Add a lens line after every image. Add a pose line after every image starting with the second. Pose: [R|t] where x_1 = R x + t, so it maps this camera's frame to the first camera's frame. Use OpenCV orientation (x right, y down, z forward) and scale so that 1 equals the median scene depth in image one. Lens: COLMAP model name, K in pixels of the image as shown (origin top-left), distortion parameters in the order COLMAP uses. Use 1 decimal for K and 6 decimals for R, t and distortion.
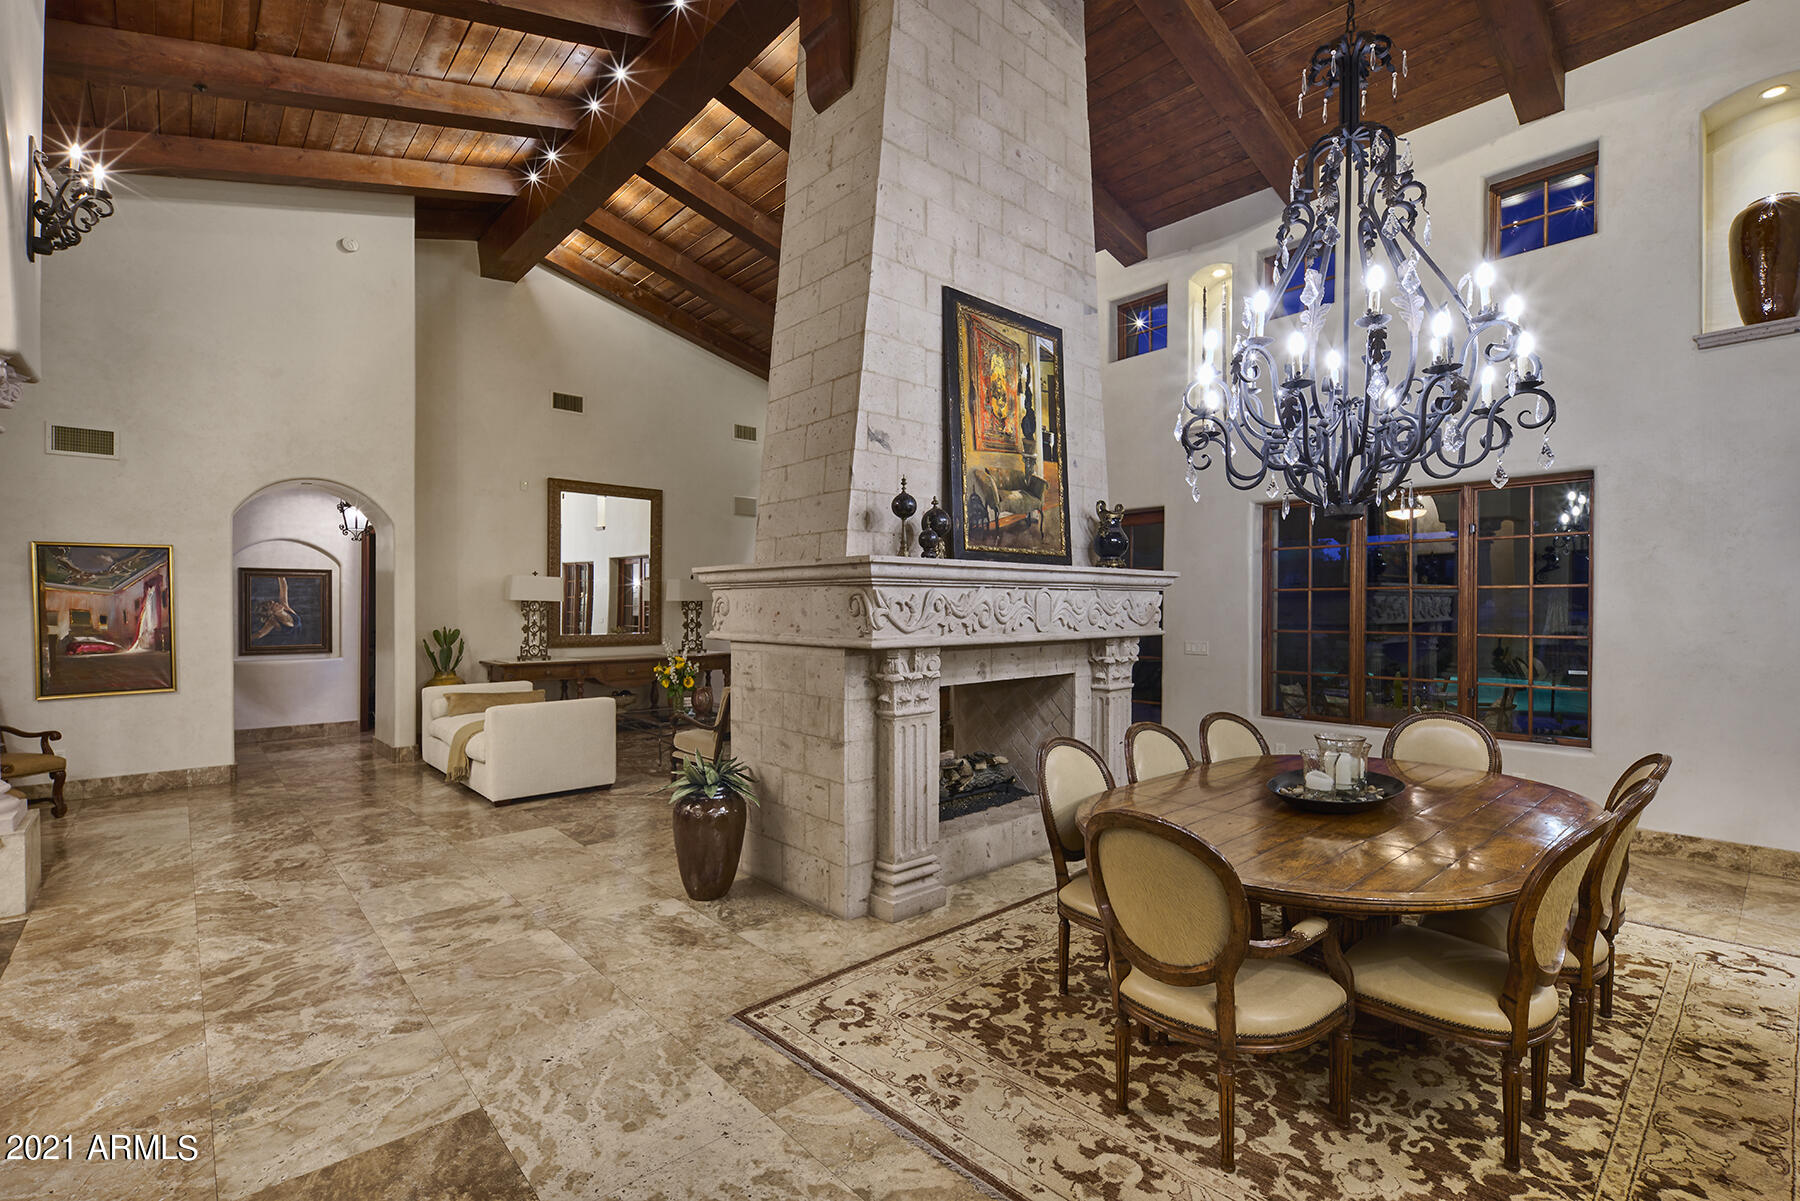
lens RADIAL K [[807.1, 0, 892.9], [0, 807.1, 609.6], [0, 0, 1]] dist [0.003966, -0.003391]
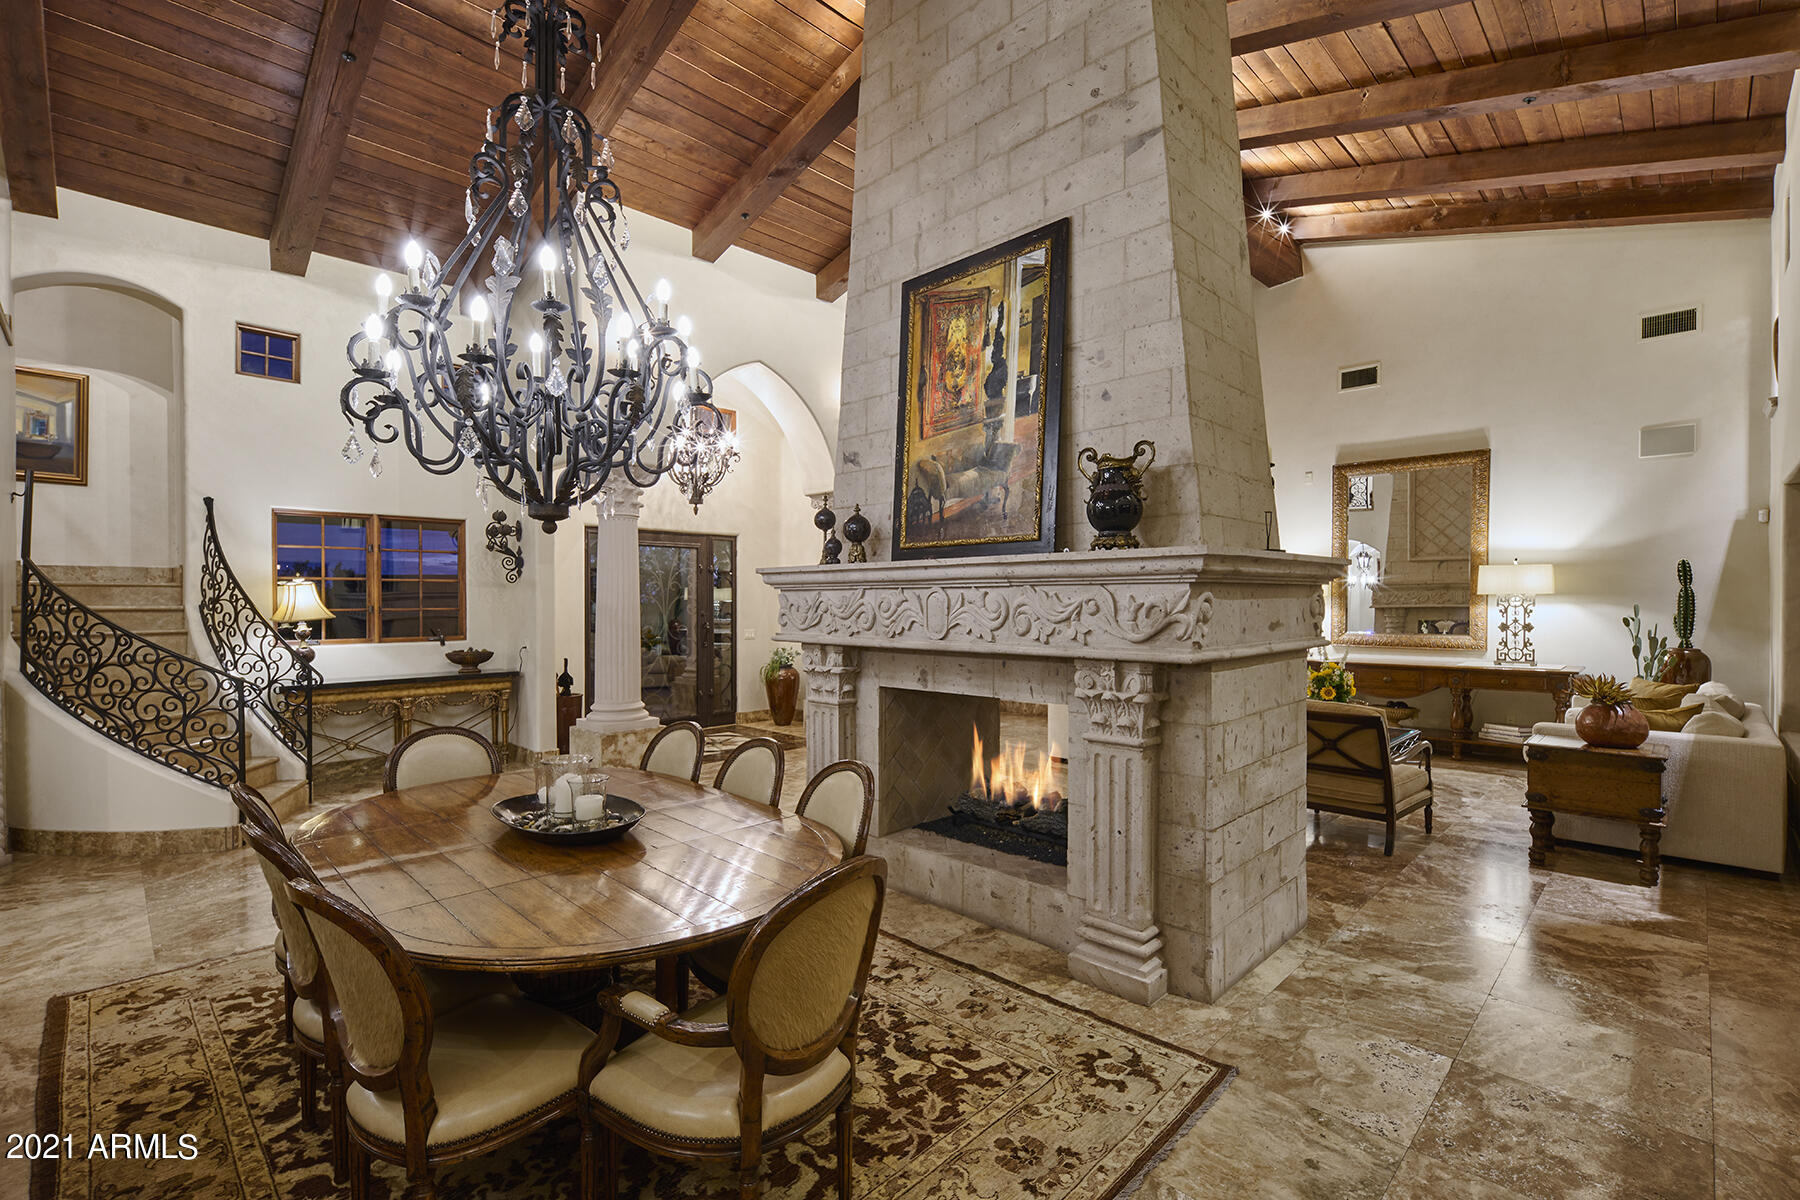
lens RADIAL K [[807.1, 0, 889.6], [0, 807.1, 594.2], [0, 0, 1]] dist [0.003966, -0.003391]
pose [[0.049624, -0.004161, -0.998759, 0.994465], [-0.001376, 0.999990, -0.004235, -0.015325], [0.998767, 0.001584, 0.049618, 0.888742]]
